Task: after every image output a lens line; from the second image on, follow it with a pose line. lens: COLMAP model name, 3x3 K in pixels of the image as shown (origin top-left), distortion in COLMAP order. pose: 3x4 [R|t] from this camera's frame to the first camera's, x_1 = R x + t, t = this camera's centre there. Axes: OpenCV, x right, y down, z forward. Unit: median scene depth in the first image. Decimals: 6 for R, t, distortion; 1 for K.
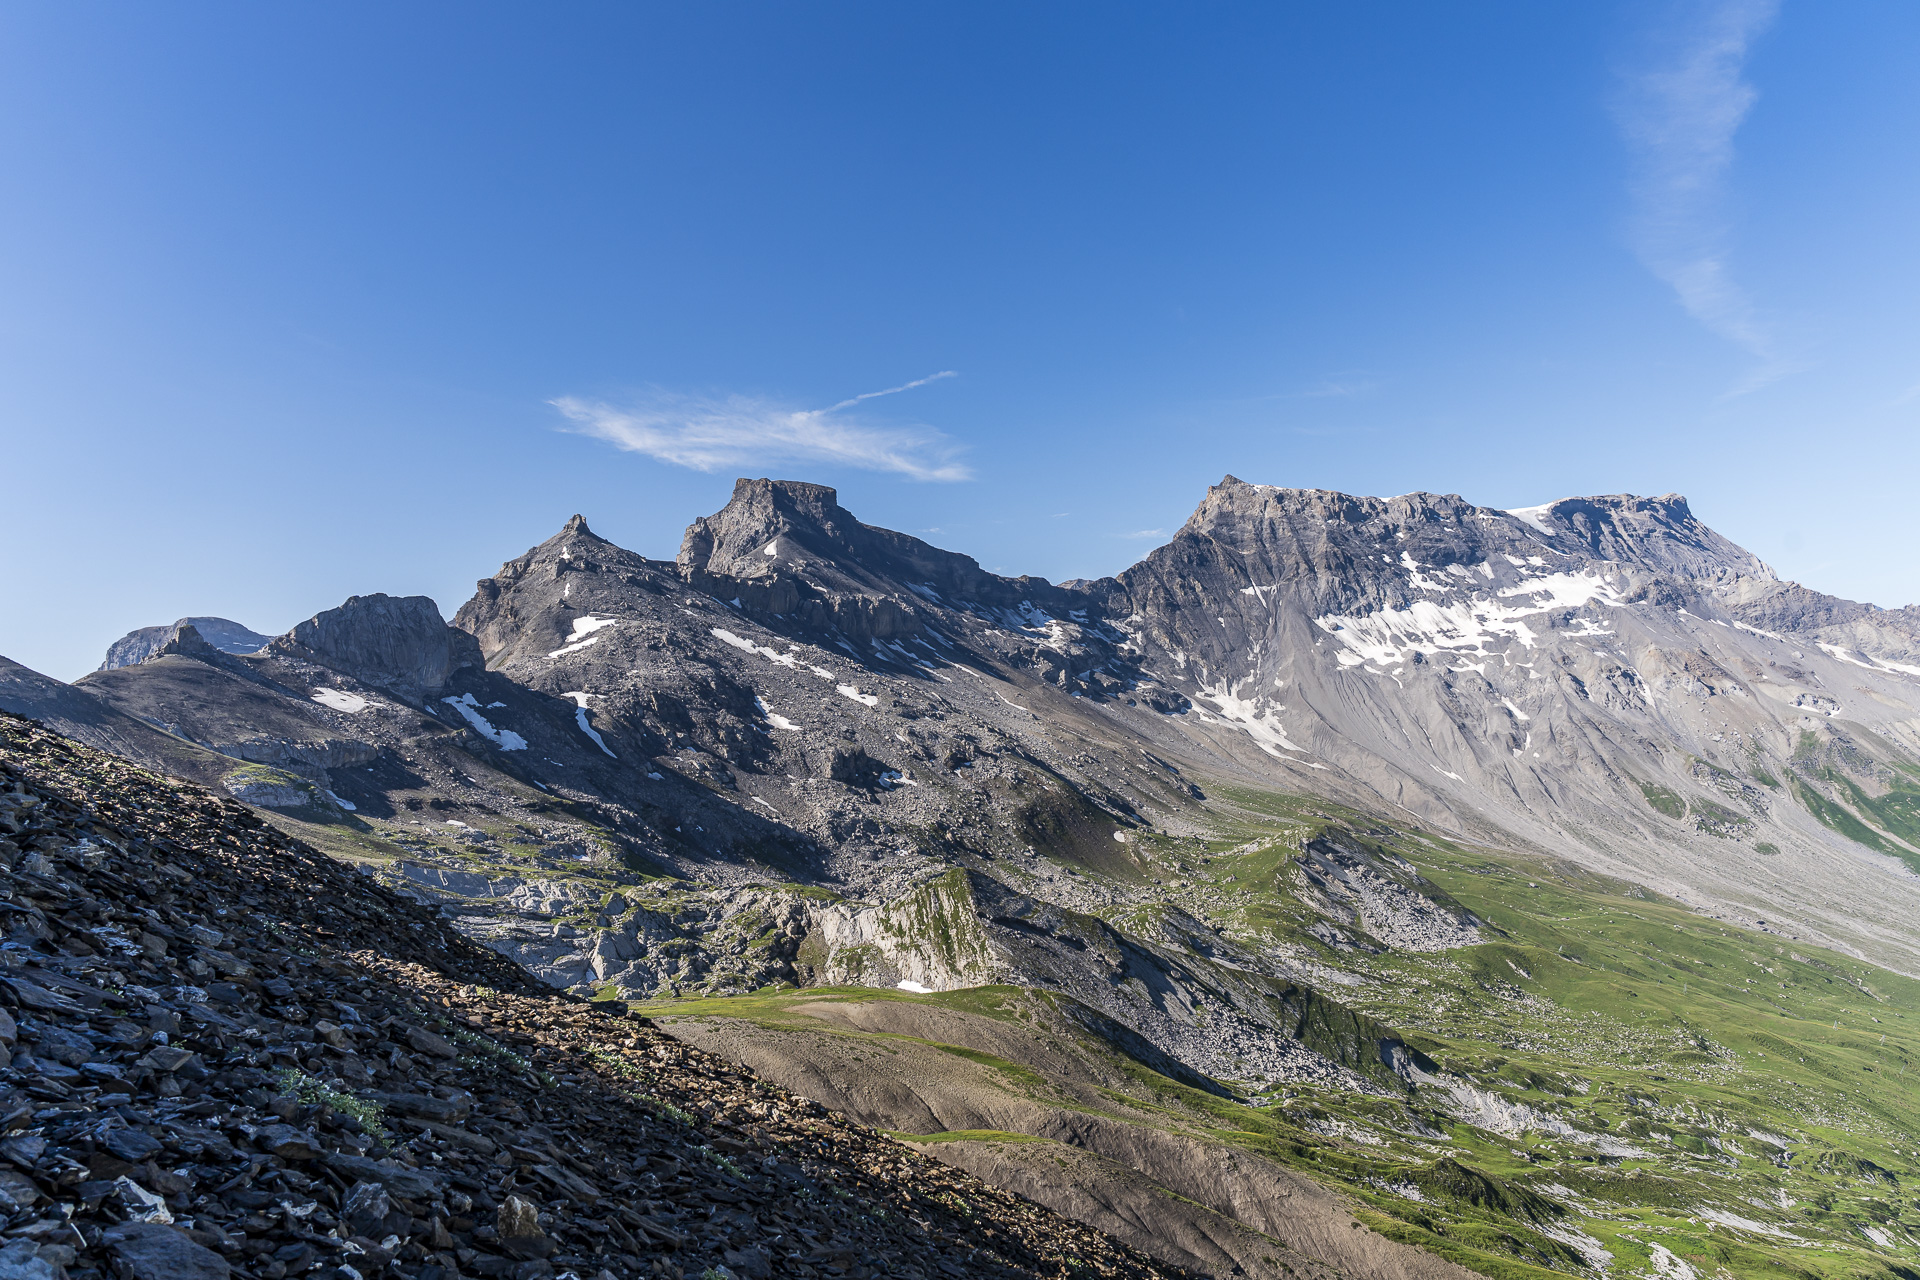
lens RADIAL K [[1285.1, 0, 955.2], [0, 1285.1, 646.2], [0, 0, 1]] dist [-0.016658, 0.022131]
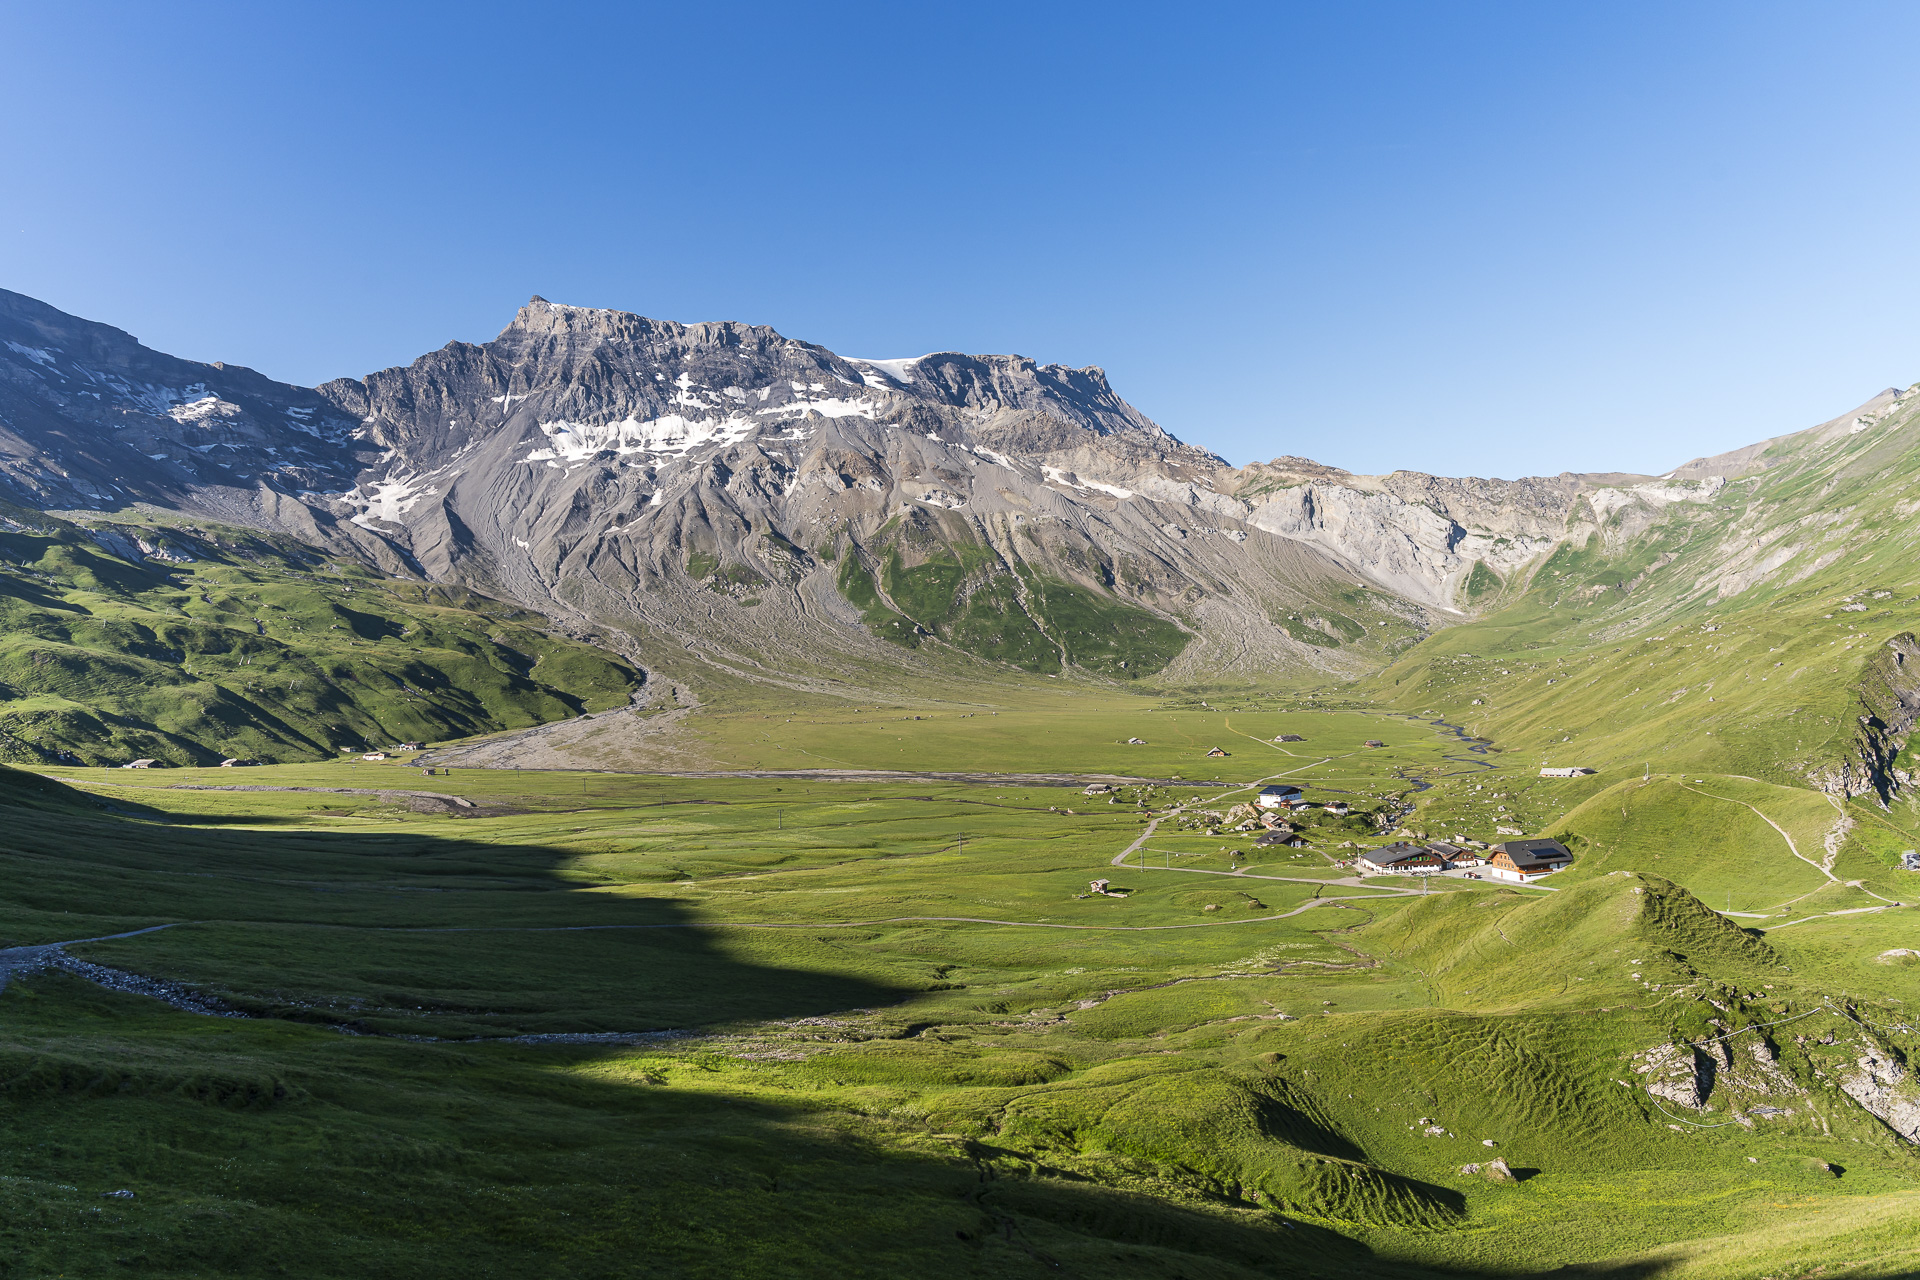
lens RADIAL K [[1285.1, 0, 955.2], [0, 1285.1, 646.2], [0, 0, 1]] dist [-0.016658, 0.022131]
pose [[0.994873, 0.023197, 0.098433, 0.491368], [-0.025402, 0.999452, 0.021201, 0.118426], [-0.097887, -0.023592, 0.994918, -0.017511]]
